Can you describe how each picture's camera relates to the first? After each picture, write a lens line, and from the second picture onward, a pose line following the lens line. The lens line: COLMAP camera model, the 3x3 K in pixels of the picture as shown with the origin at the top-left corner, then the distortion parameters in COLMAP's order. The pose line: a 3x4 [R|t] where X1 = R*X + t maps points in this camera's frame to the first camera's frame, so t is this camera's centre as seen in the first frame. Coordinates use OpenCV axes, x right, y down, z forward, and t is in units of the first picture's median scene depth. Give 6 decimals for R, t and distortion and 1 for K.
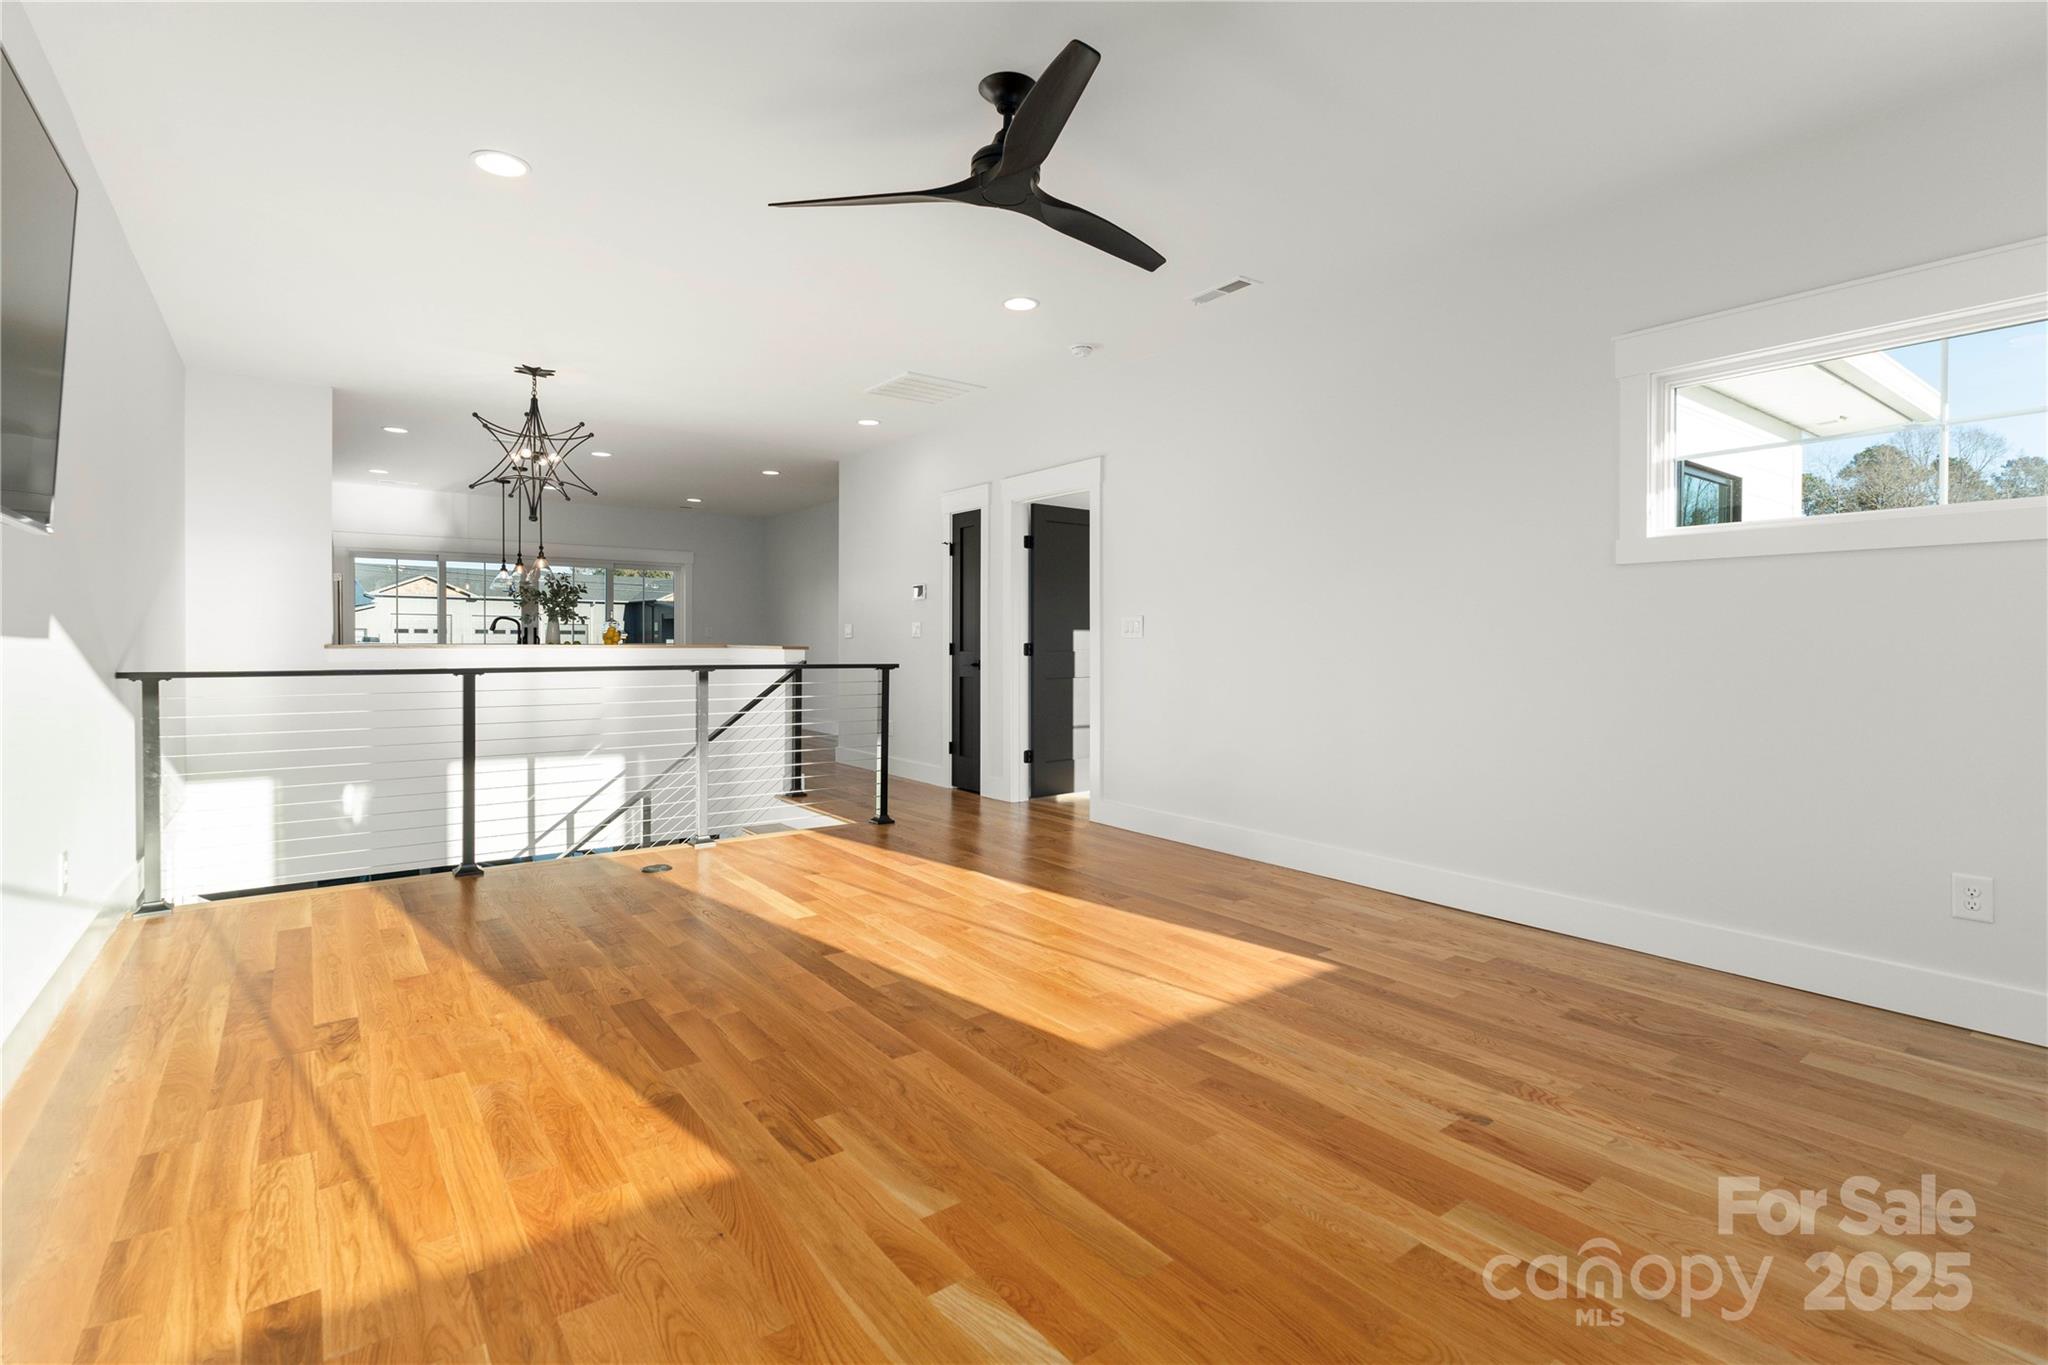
lens RADIAL K [[968.3, 0, 1027.4], [0, 968.3, 644.1], [0, 0, 1]] dist [0.017159, 0.000196]
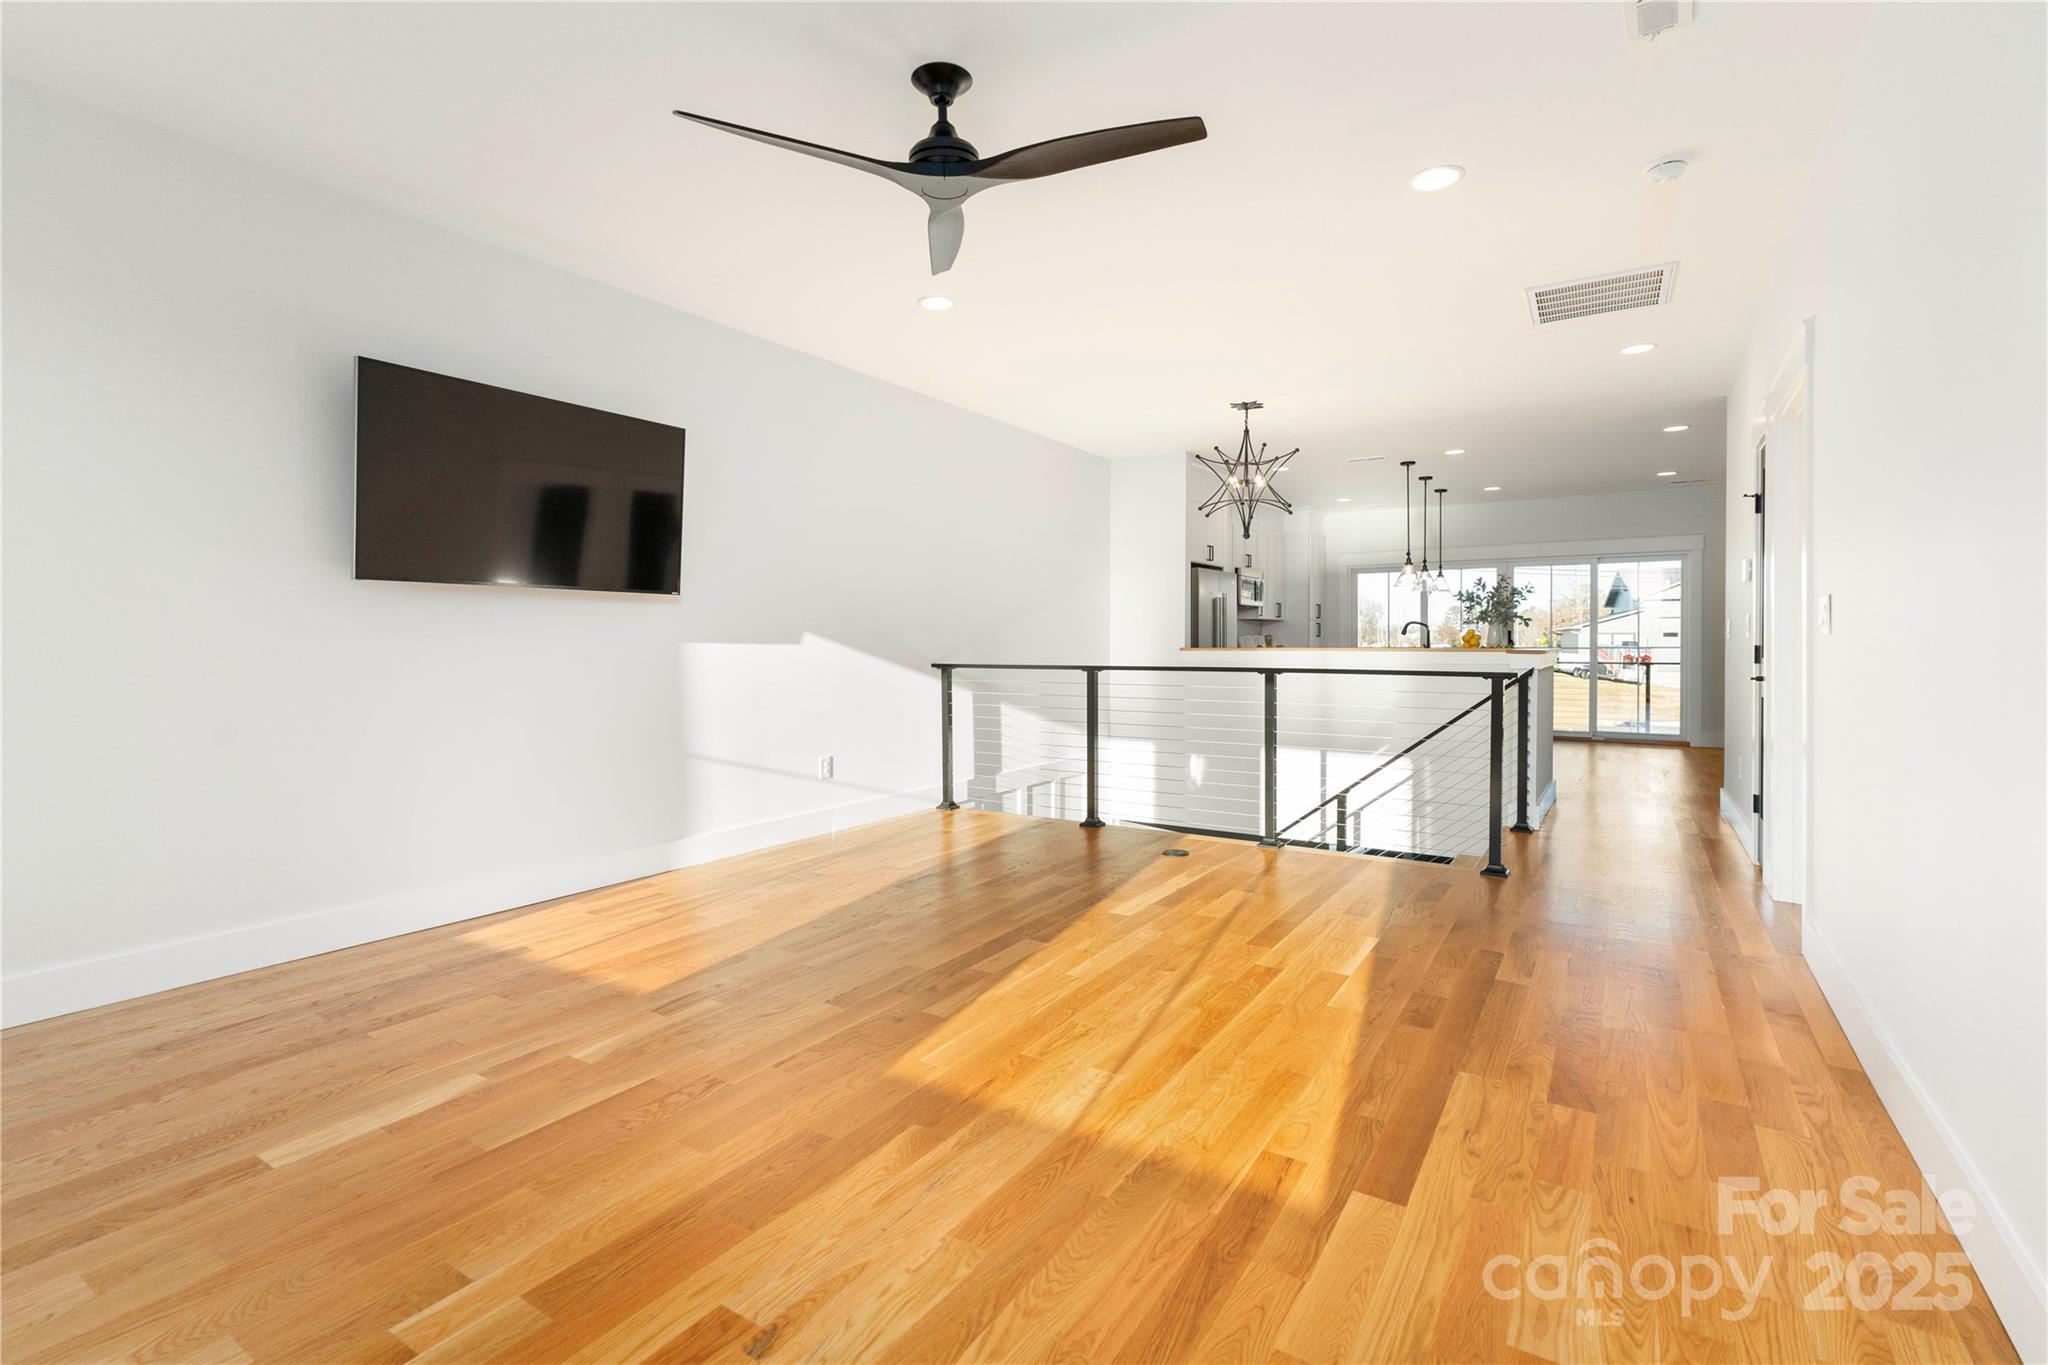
lens RADIAL K [[968.3, 0, 1027.4], [0, 968.3, 644.1], [0, 0, 1]] dist [0.017159, 0.000196]
pose [[0.323182, -0.002641, -0.946333, 0.770824], [-0.001472, 0.999993, -0.003293, 0.000550], [0.946336, 0.002458, 0.323176, 0.628065]]
